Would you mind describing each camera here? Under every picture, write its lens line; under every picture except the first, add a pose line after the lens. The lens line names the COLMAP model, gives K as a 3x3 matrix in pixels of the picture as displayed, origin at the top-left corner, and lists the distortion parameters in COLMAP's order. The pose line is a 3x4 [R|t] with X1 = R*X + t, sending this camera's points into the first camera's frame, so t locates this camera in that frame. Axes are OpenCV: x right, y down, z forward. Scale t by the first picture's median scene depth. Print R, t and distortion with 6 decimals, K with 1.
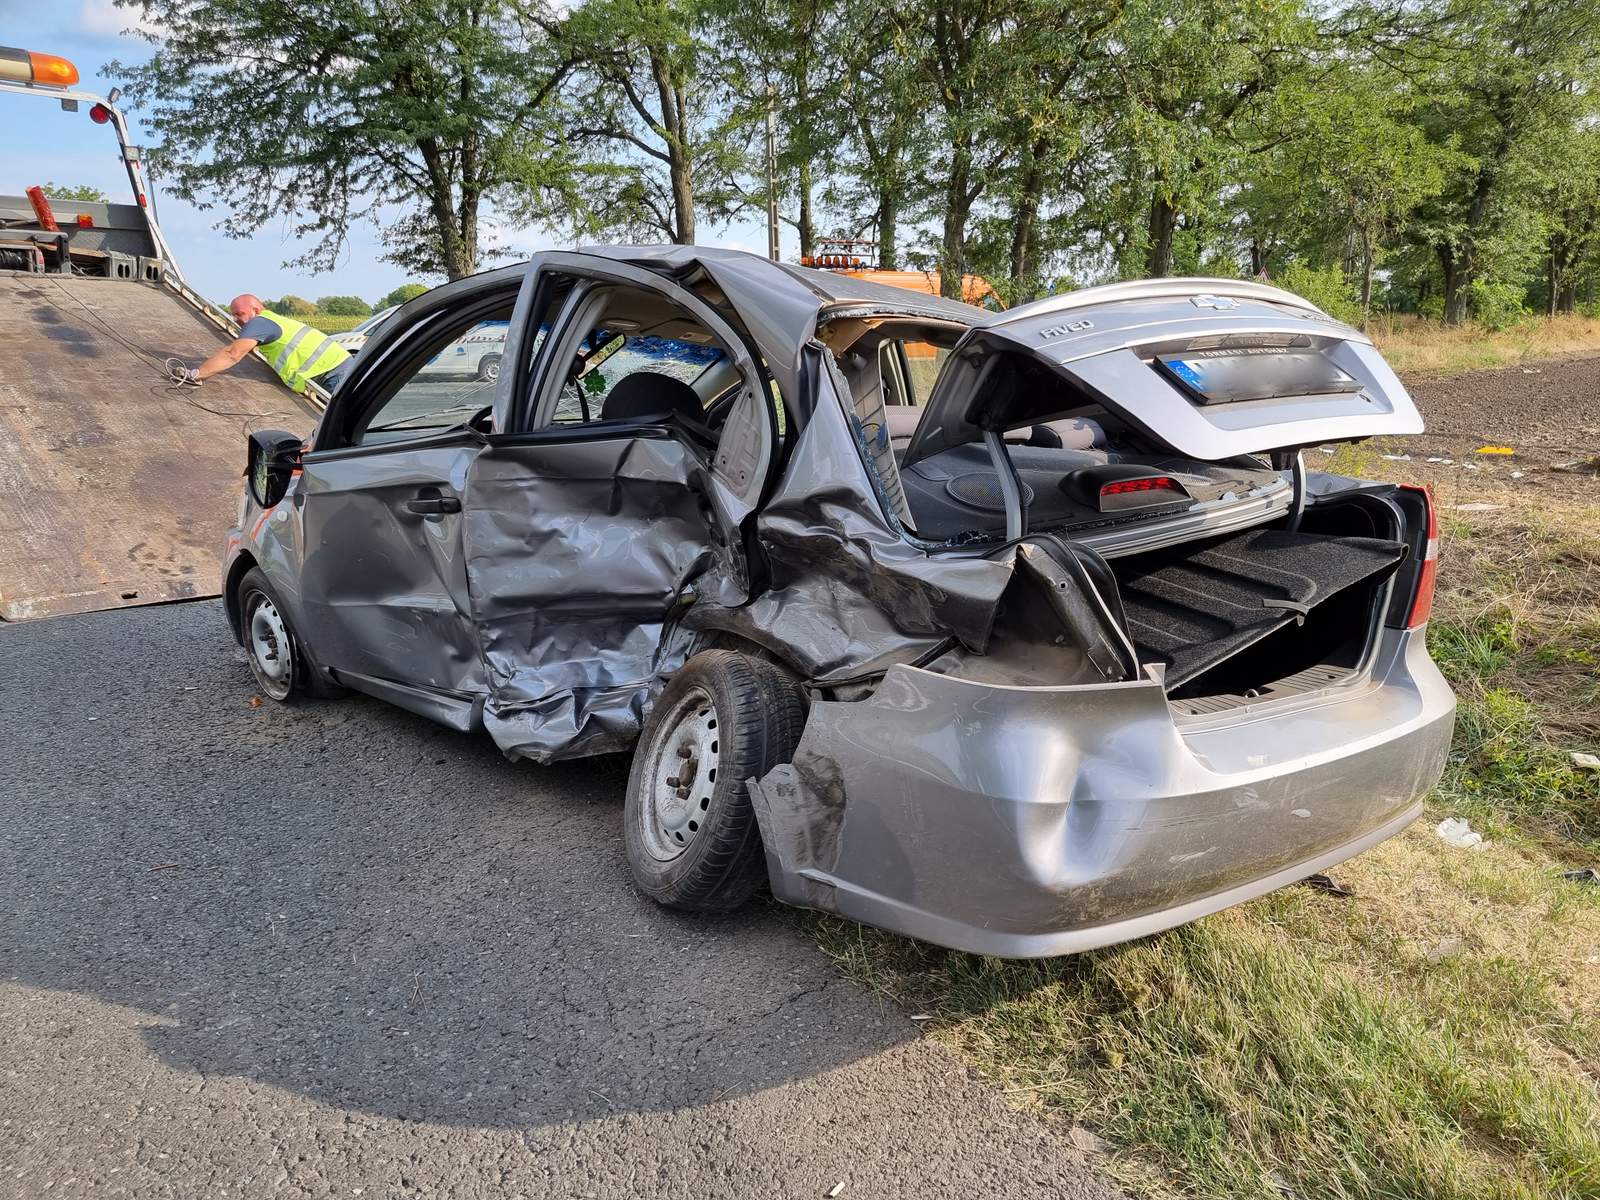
lens RADIAL K [[1124.8, 0, 843.9], [0, 1124.8, 607.4], [0, 0, 1]] dist [0.074690, -0.039729]
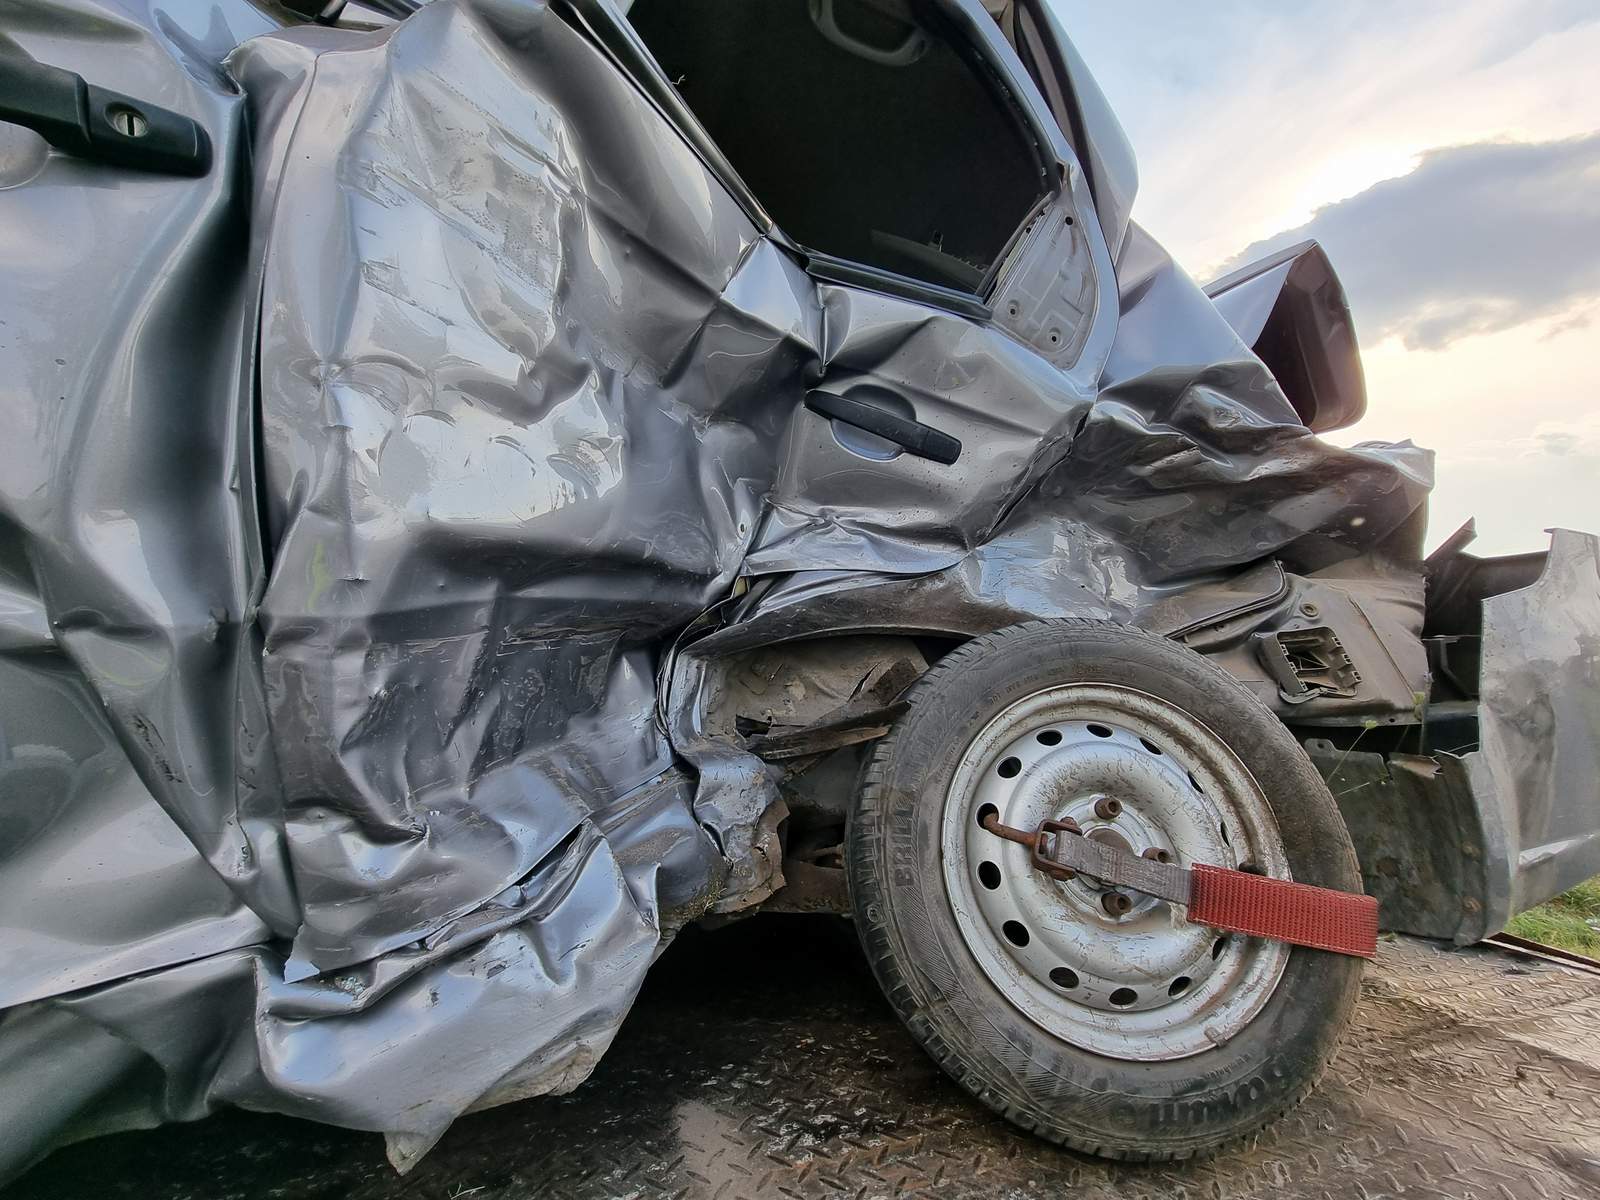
lens RADIAL K [[644.8, 0, 794.6], [0, 644.8, 621.0], [0, 0, 1]] dist [-0.001350, -0.000050]
pose [[0.434896, 0.027177, 0.900070, -0.416231], [0.181174, 0.976464, -0.117023, 0.047820], [-0.882067, 0.213962, 0.419737, 0.881055]]
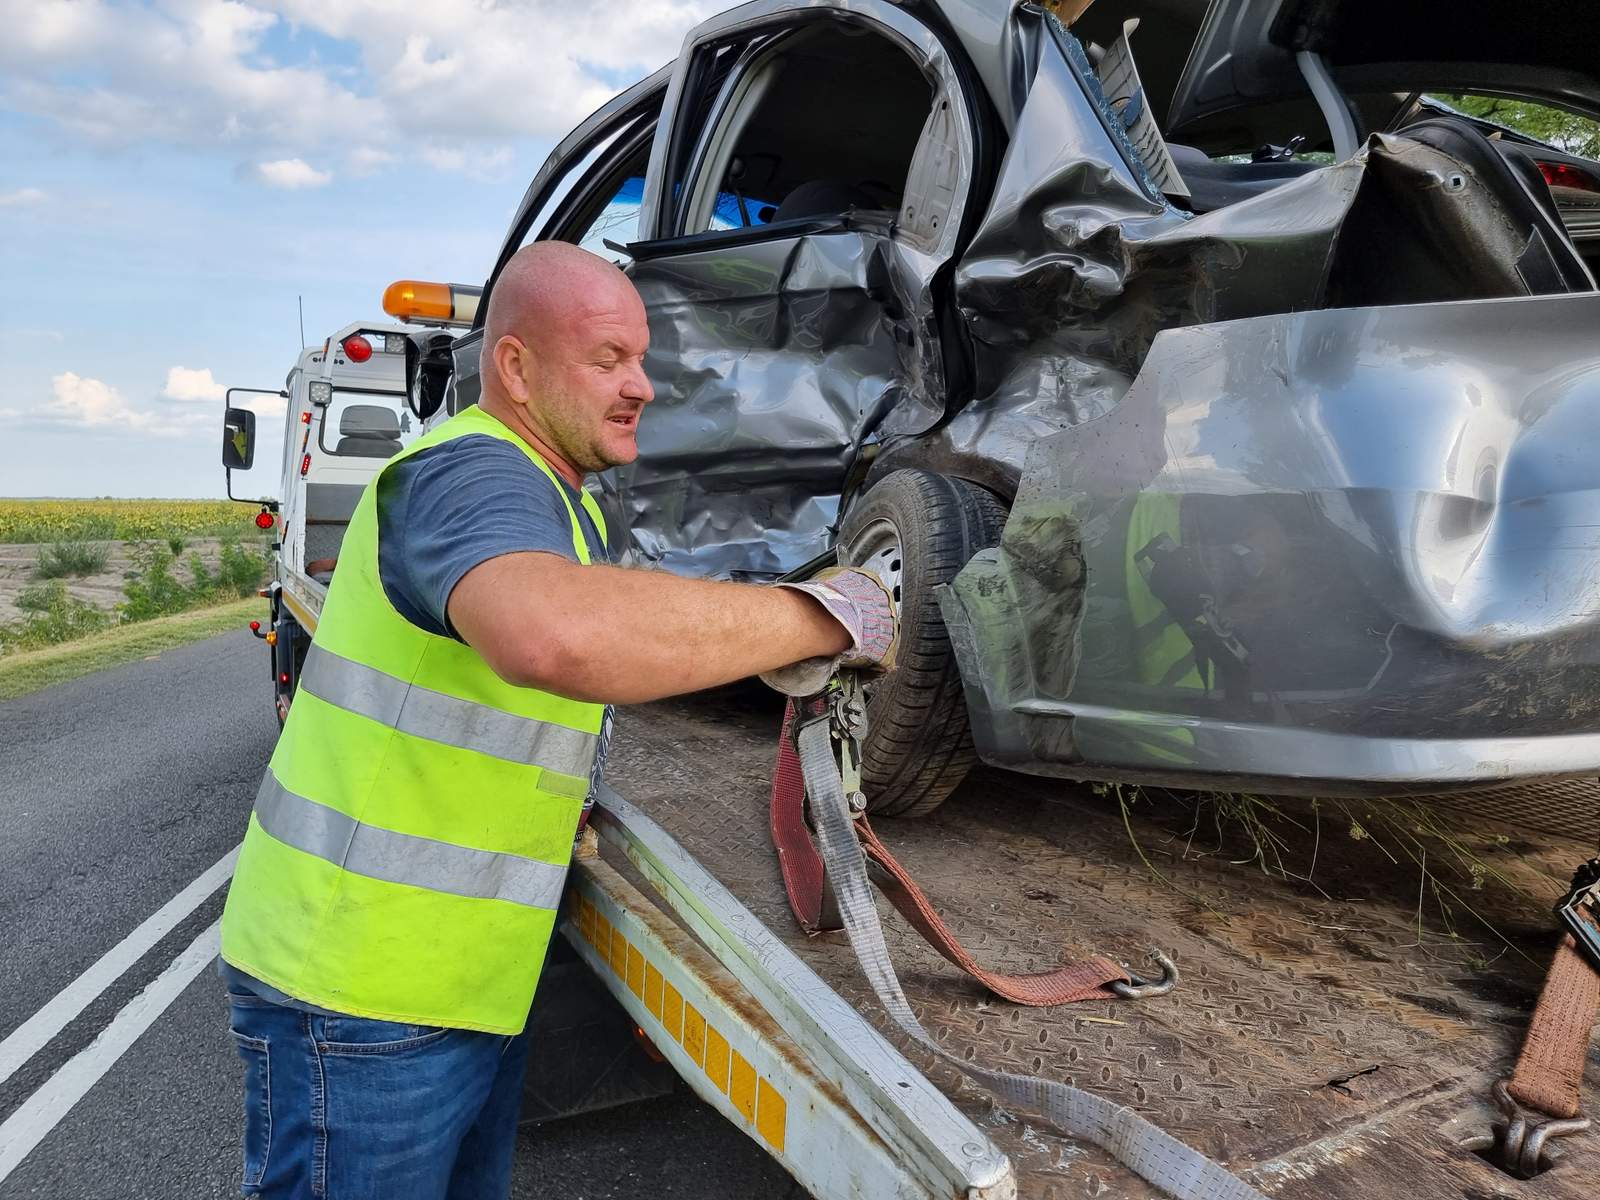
lens RADIAL K [[1124.8, 0, 843.9], [0, 1124.8, 607.4], [0, 0, 1]] dist [0.074690, -0.039729]
pose [[0.981287, -0.015045, -0.191963, -0.007371], [-0.002073, 0.996059, -0.088664, 0.175527], [0.192541, 0.087403, 0.977389, 0.241607]]
